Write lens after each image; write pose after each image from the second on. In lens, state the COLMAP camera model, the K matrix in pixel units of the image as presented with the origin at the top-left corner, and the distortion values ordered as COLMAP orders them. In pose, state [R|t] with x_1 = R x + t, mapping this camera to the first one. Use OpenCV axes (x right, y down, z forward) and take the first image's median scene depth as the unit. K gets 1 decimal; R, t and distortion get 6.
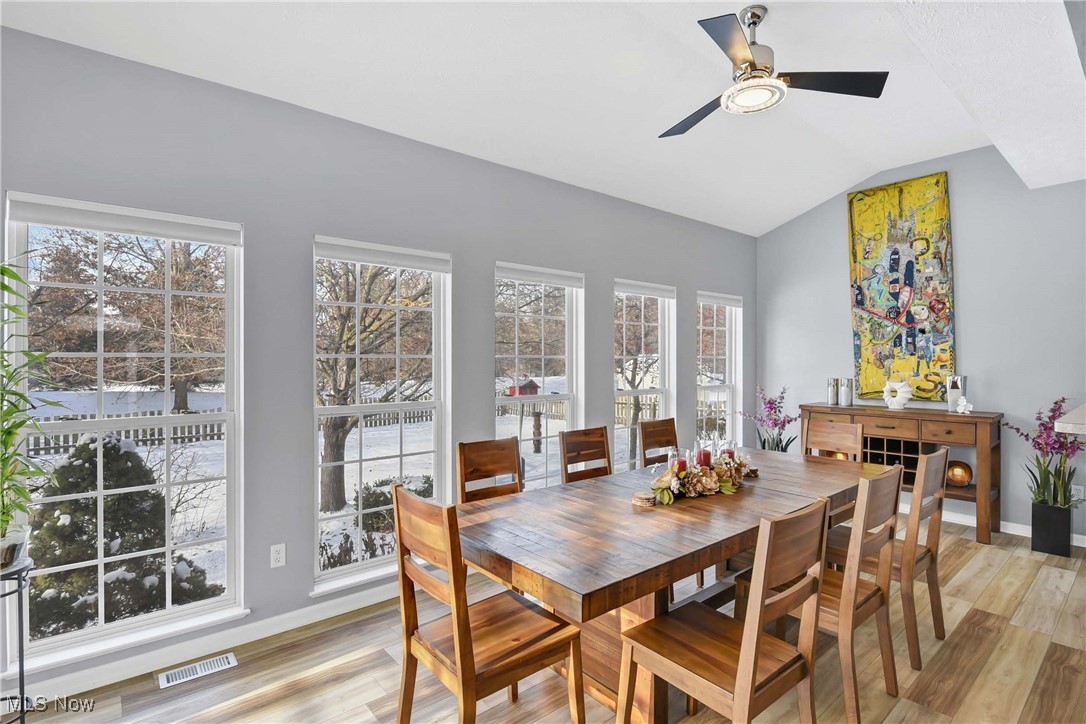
lens RADIAL K [[516.8, 0, 543.0], [0, 516.8, 362.0], [0, 0, 1]] dist [-0.025624, 0.000043]
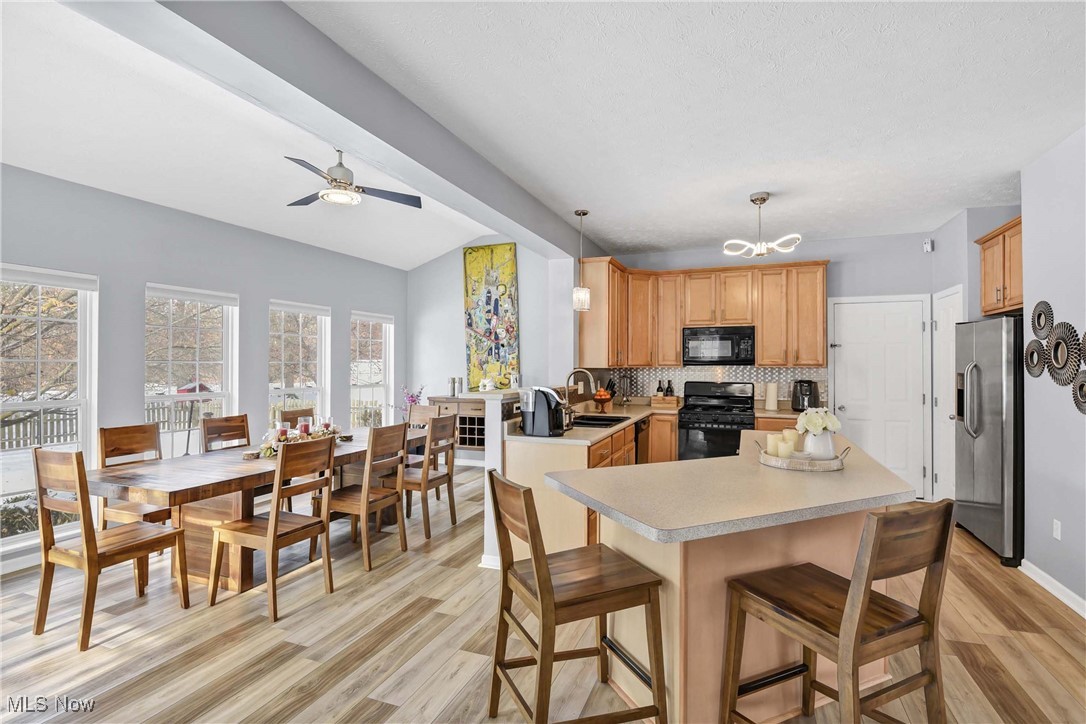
lens RADIAL K [[516.6, 0, 553.3], [0, 516.6, 361.9], [0, 0, 1]] dist [-0.013531, -0.000650]
pose [[0.871260, 0.001643, 0.490820, 0.119399], [0.003016, 0.999958, -0.008701, 0.002174], [-0.490813, 0.009061, 0.871218, -0.406249]]
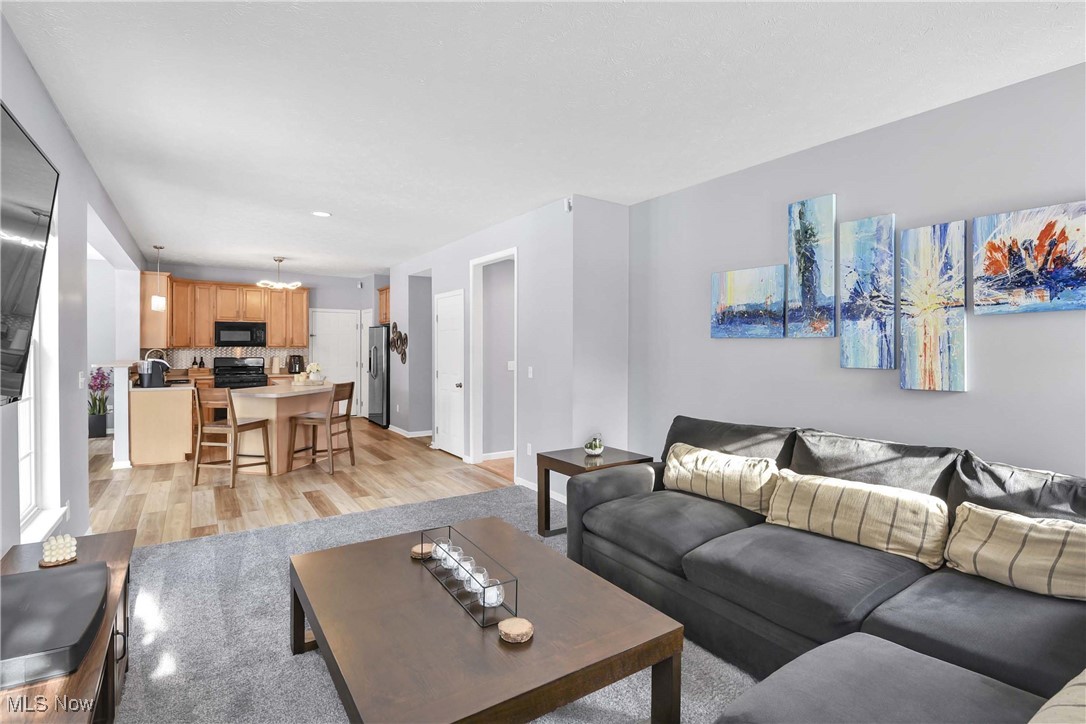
lens RADIAL K [[532.3, 0, 553.4], [0, 532.3, 350.7], [0, 0, 1]] dist [0.000127, 0.000126]
pose [[0.104471, -0.008335, 0.994493, -0.794706], [0.002031, 0.999965, 0.008167, 0.002167], [-0.994526, 0.001167, 0.104484, -0.896644]]
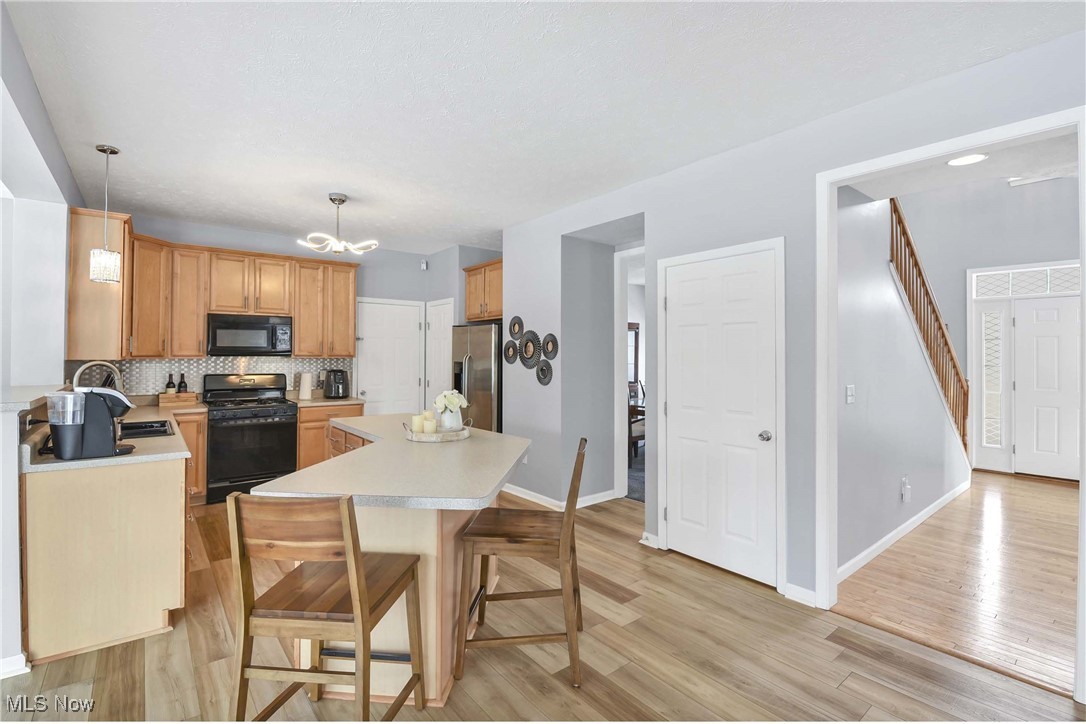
lens RADIAL K [[494.9, 0, 547.4], [0, 494.9, 351.3], [0, 0, 1]] dist [-0.010304, -0.001013]
pose [[0.010081, 0.006545, 0.999928, -0.031502], [0.002375, 0.999976, -0.006569, -0.001075], [-0.999946, 0.002441, 0.010065, -0.199071]]
